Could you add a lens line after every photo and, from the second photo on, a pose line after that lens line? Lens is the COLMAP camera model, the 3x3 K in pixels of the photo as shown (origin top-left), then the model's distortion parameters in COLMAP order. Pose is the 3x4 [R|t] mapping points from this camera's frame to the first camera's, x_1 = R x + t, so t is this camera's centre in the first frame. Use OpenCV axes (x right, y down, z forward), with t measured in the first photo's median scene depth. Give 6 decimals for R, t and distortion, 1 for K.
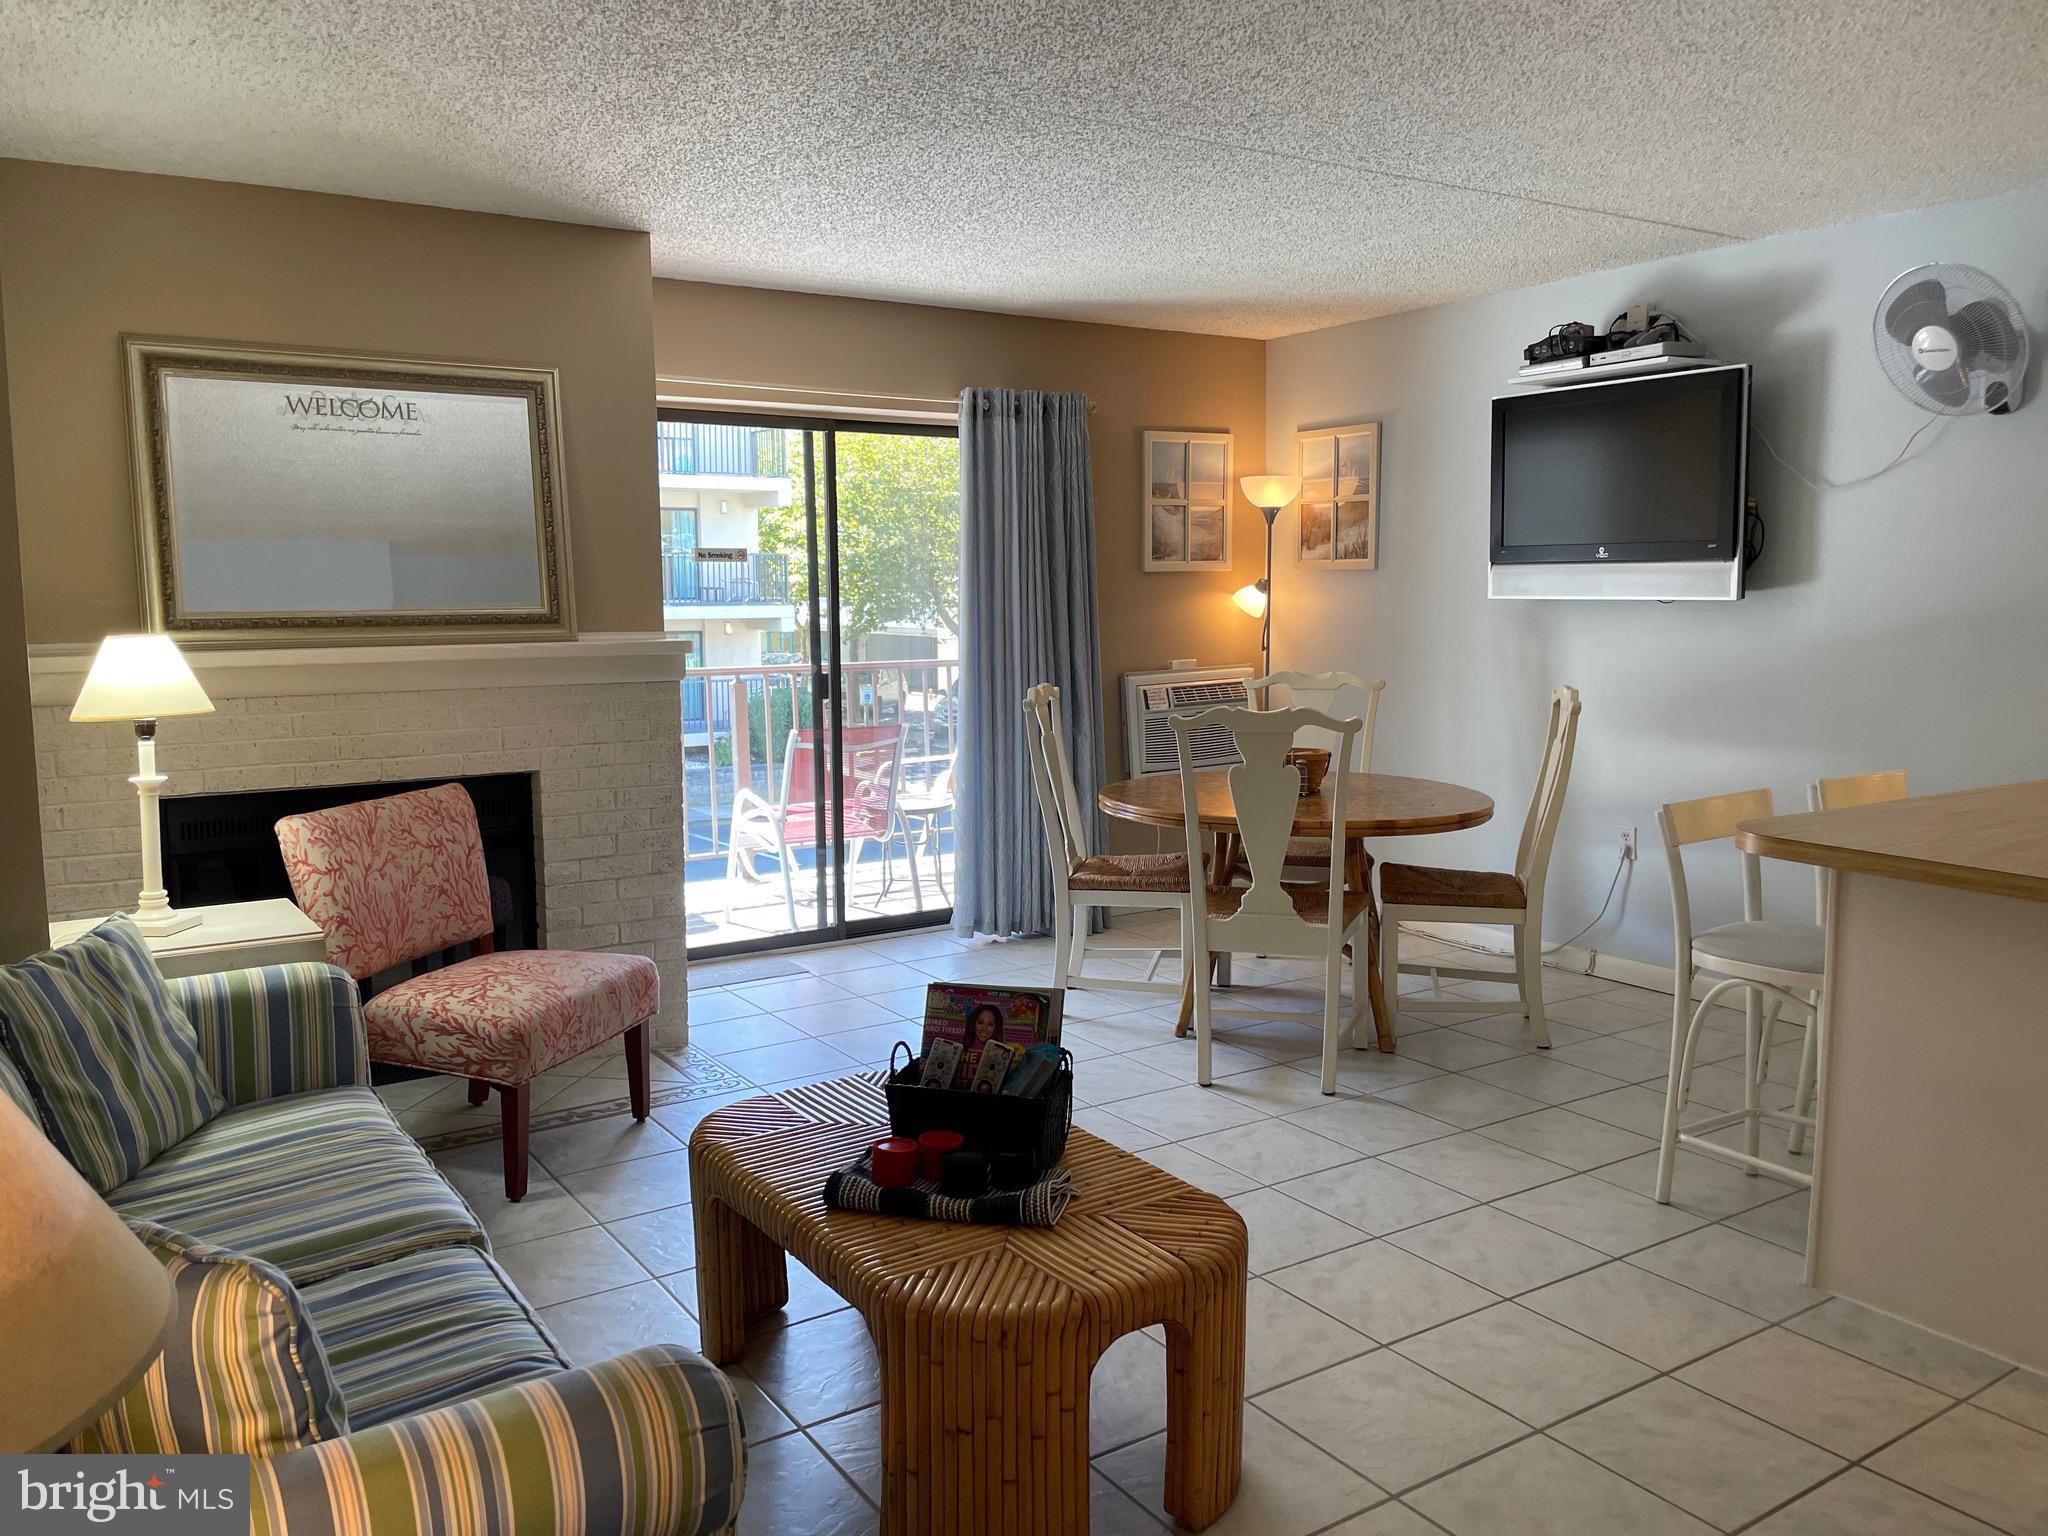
lens RADIAL K [[1549.8, 0, 1006.2], [0, 1549.8, 770.4], [0, 0, 1]] dist [0.053681, -0.069259]
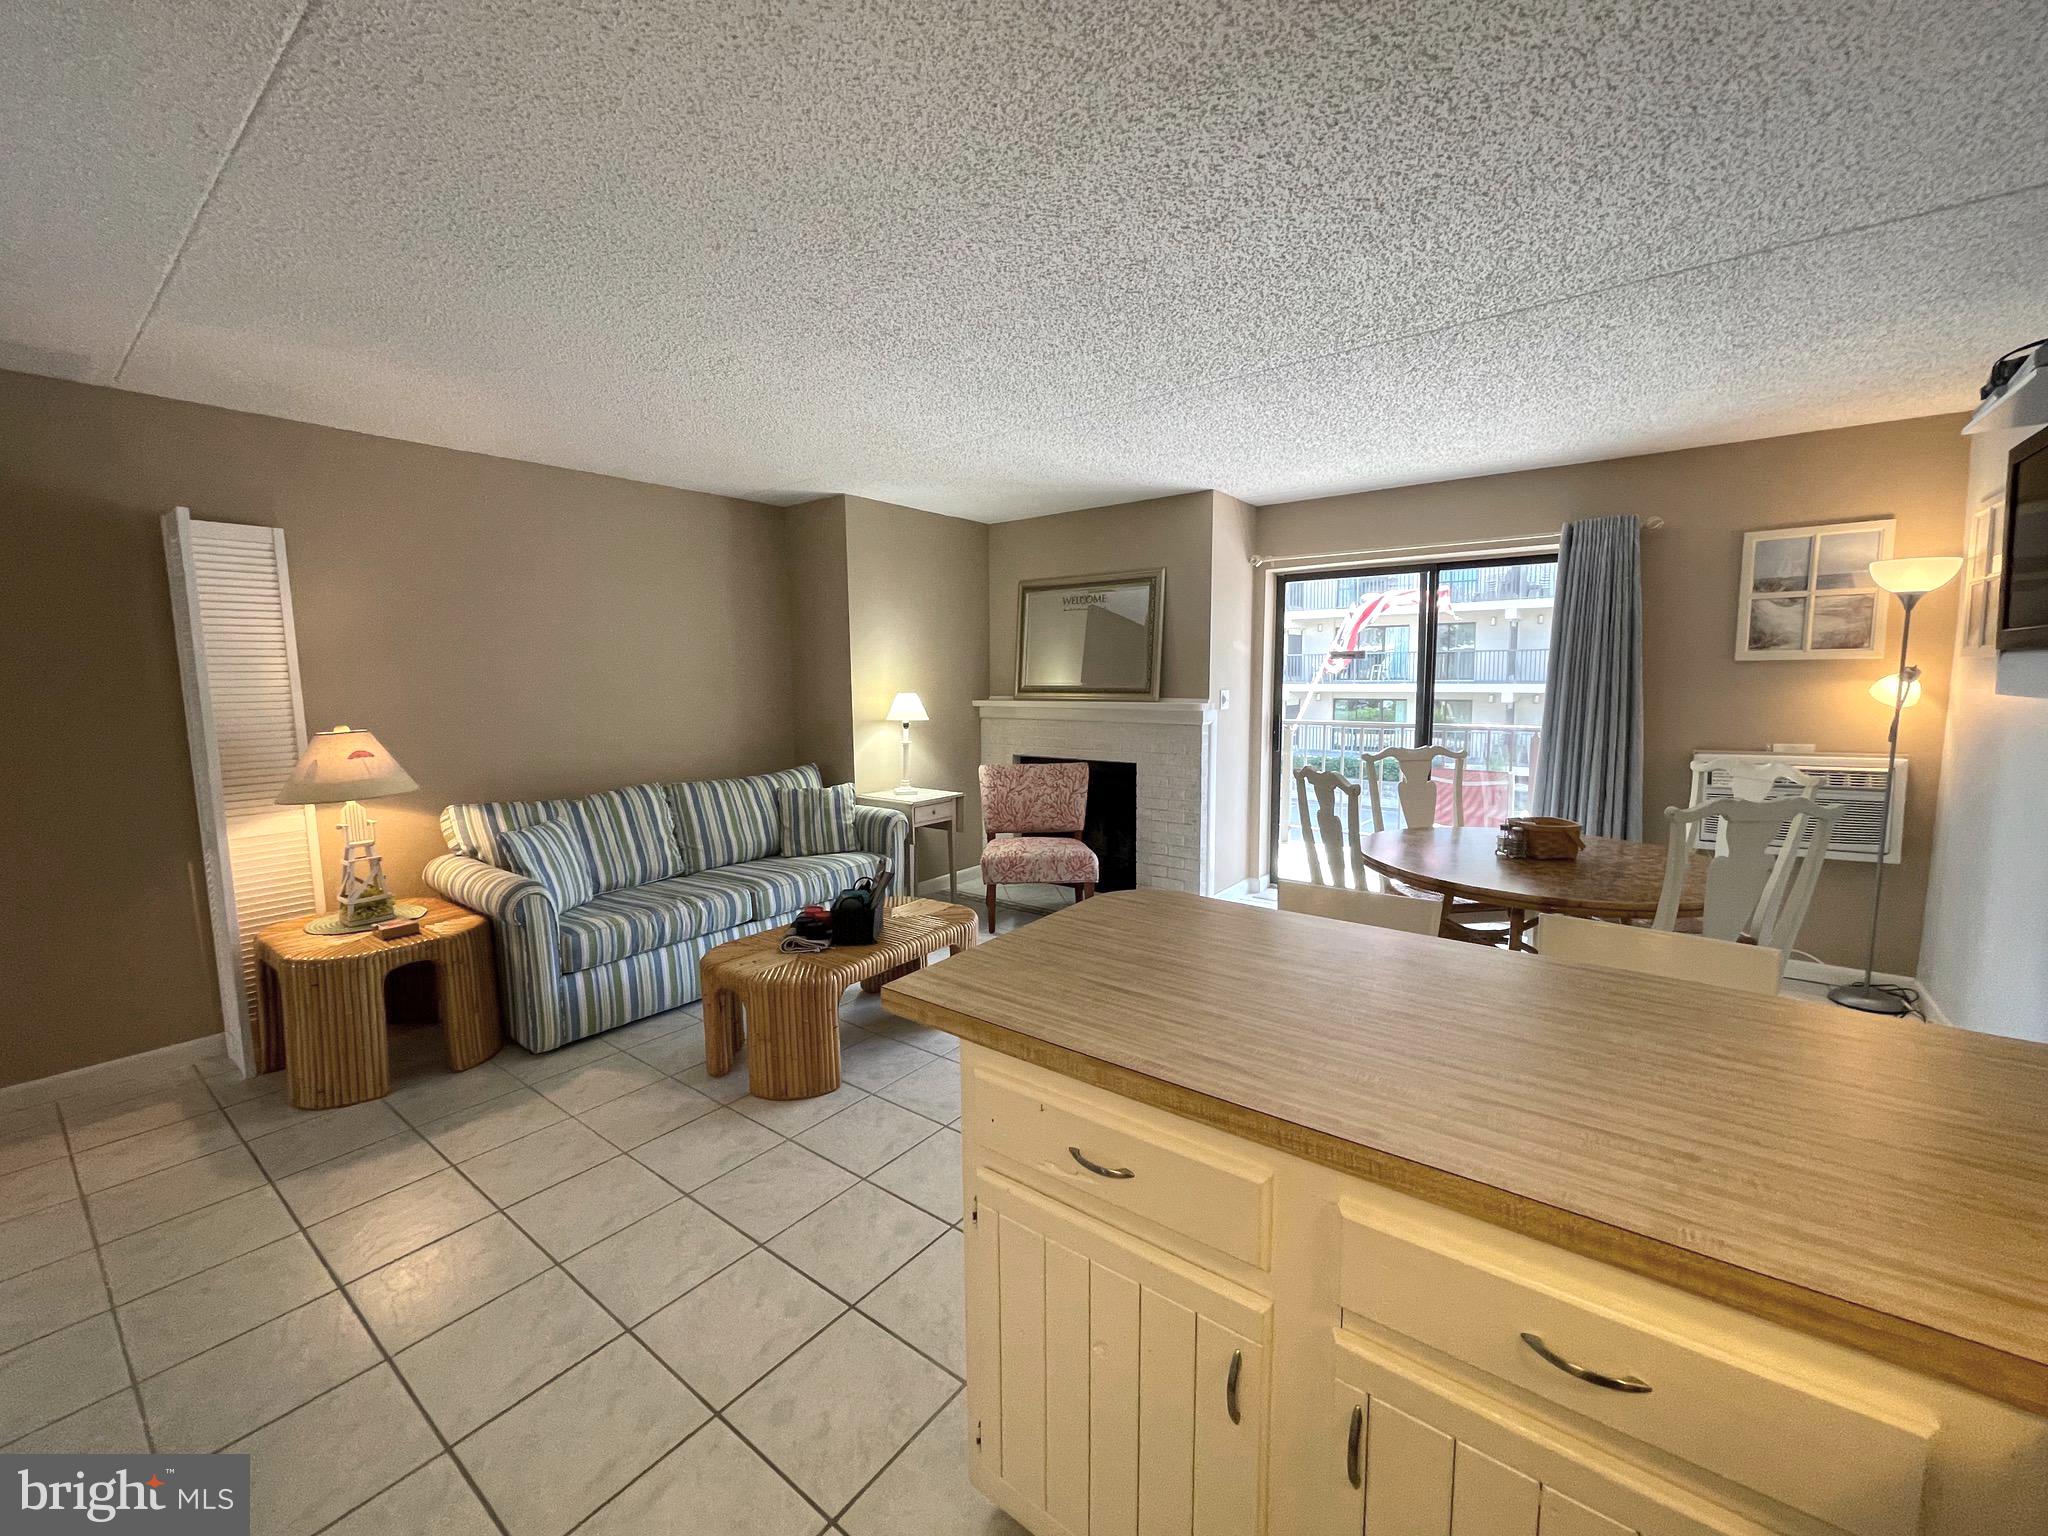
lens RADIAL K [[829.5, 0, 1018.0], [0, 829.5, 760.5], [0, 0, 1]] dist [-0.002803, 0.000321]
pose [[0.327488, 0.102880, -0.939238, 0.679100], [-0.106329, 0.991753, 0.071558, -0.064441], [0.938854, 0.076434, 0.335726, 0.464383]]
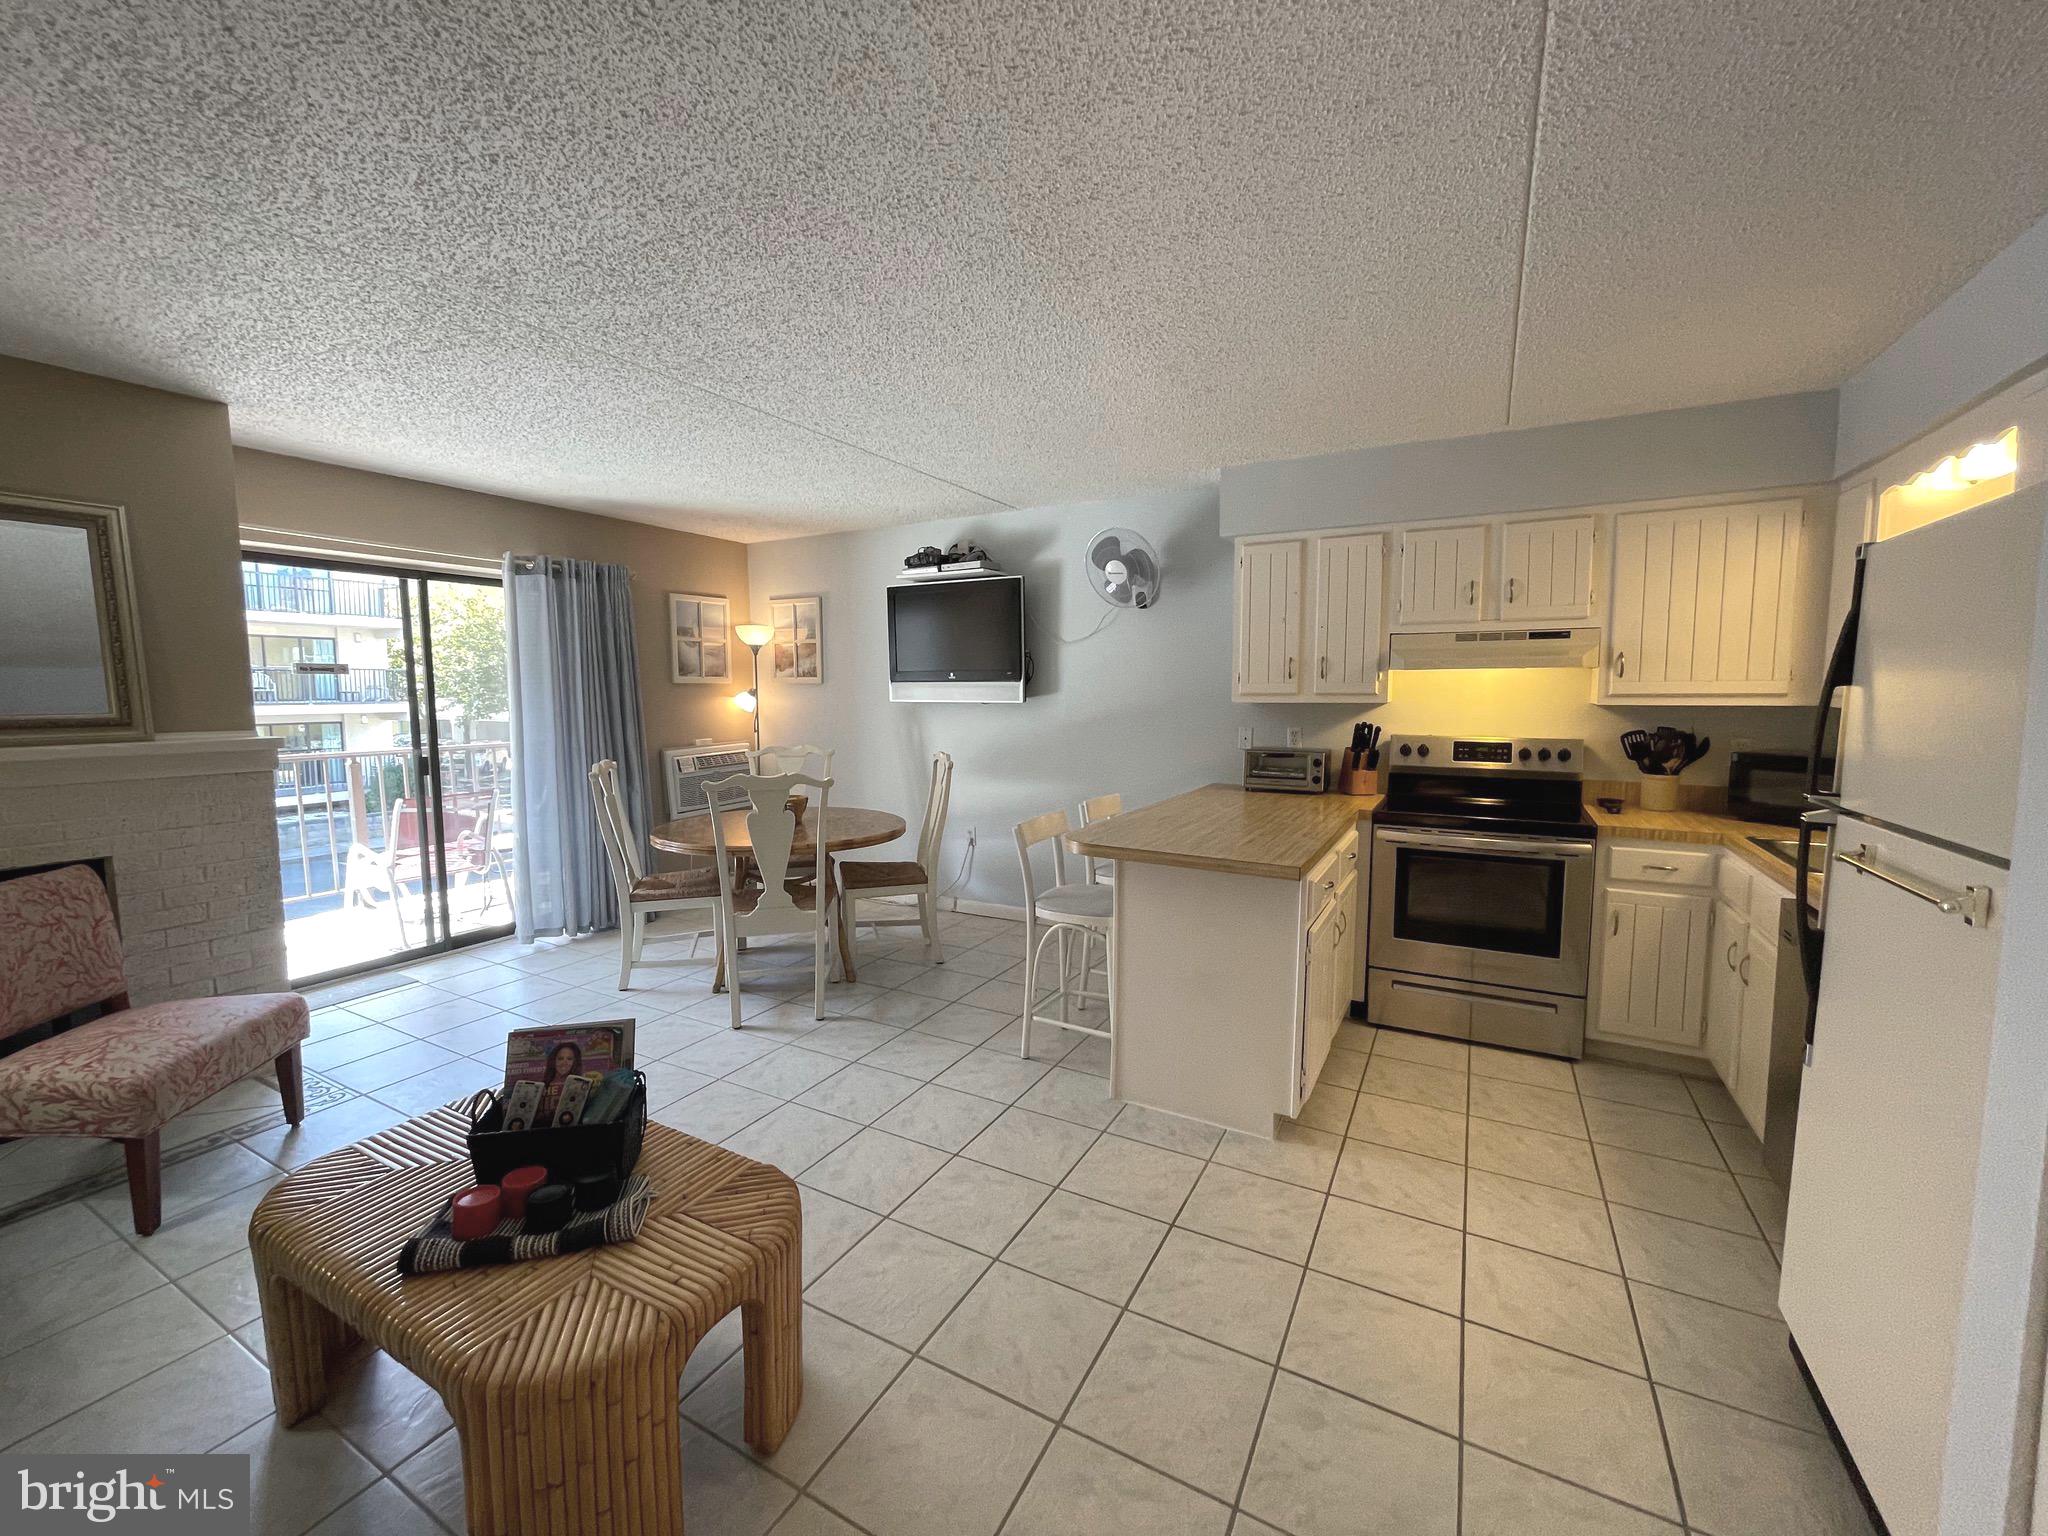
lens RADIAL K [[829.5, 0, 1019.1], [0, 829.5, 762.7], [0, 0, 1]] dist [-0.002803, 0.000321]
pose [[0.882612, -0.036987, 0.468645, 0.002901], [0.052144, 0.998451, -0.019402, -0.020864], [-0.467202, 0.041562, 0.883173, 0.151799]]
